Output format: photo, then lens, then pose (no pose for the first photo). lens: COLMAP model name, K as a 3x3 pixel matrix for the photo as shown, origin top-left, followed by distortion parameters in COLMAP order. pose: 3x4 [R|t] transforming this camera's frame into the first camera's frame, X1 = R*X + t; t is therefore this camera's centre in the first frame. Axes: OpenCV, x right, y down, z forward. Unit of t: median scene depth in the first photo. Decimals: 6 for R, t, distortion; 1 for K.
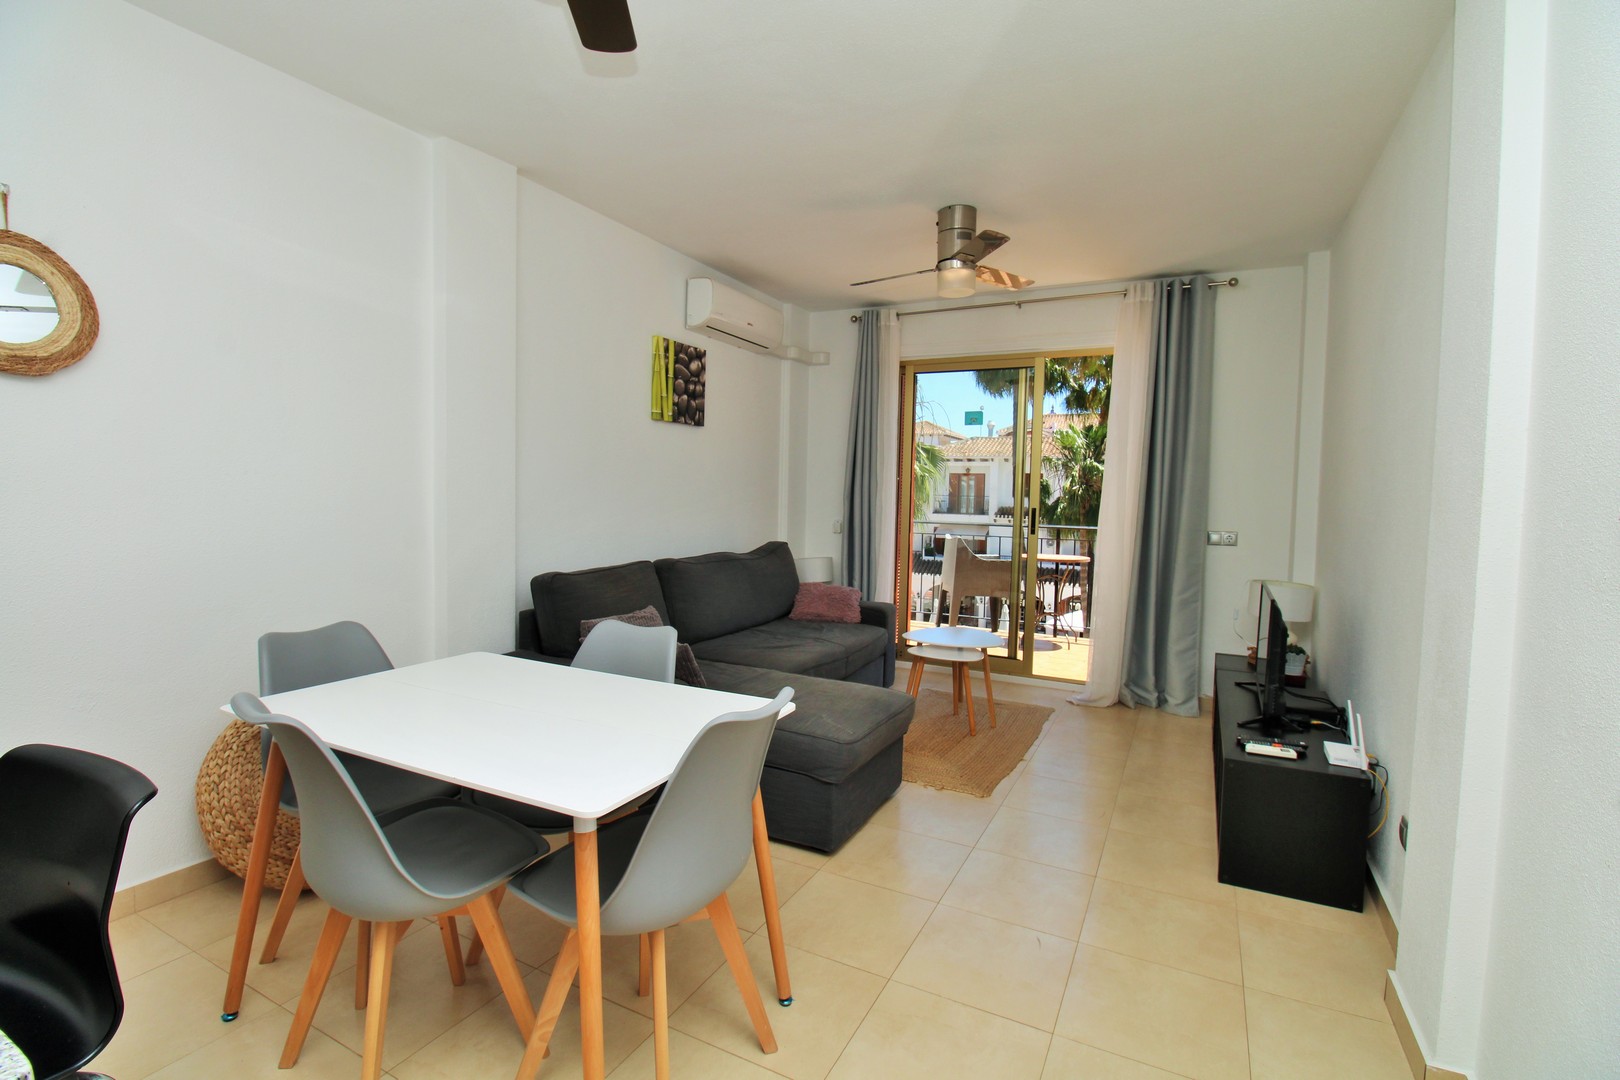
lens RADIAL K [[749.5, 0, 808.9], [0, 749.5, 537.9], [0, 0, 1]] dist [-0.006568, -0.008503]
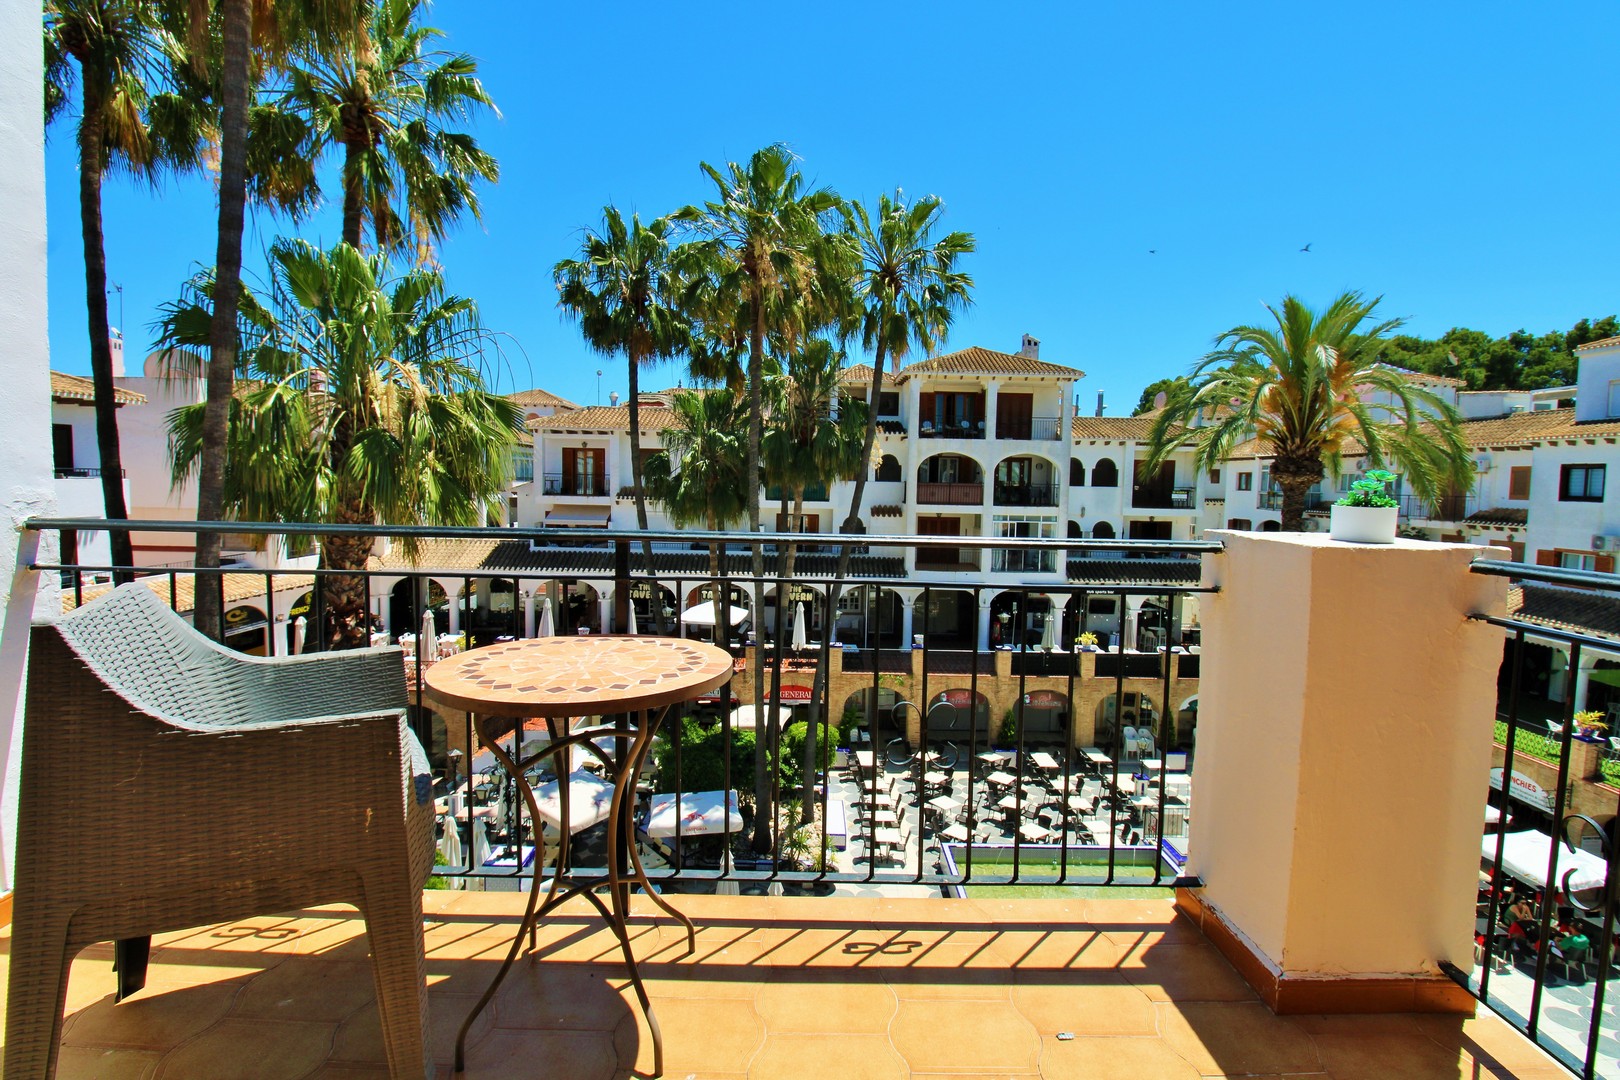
lens RADIAL K [[749.5, 0, 806.0], [0, 749.5, 529.9], [0, 0, 1]] dist [-0.006568, -0.008503]
pose [[0.891293, -0.031869, 0.452307, 0.454783], [0.025757, 0.999475, 0.019668, -0.024572], [-0.452696, -0.005879, 0.891645, 1.123423]]
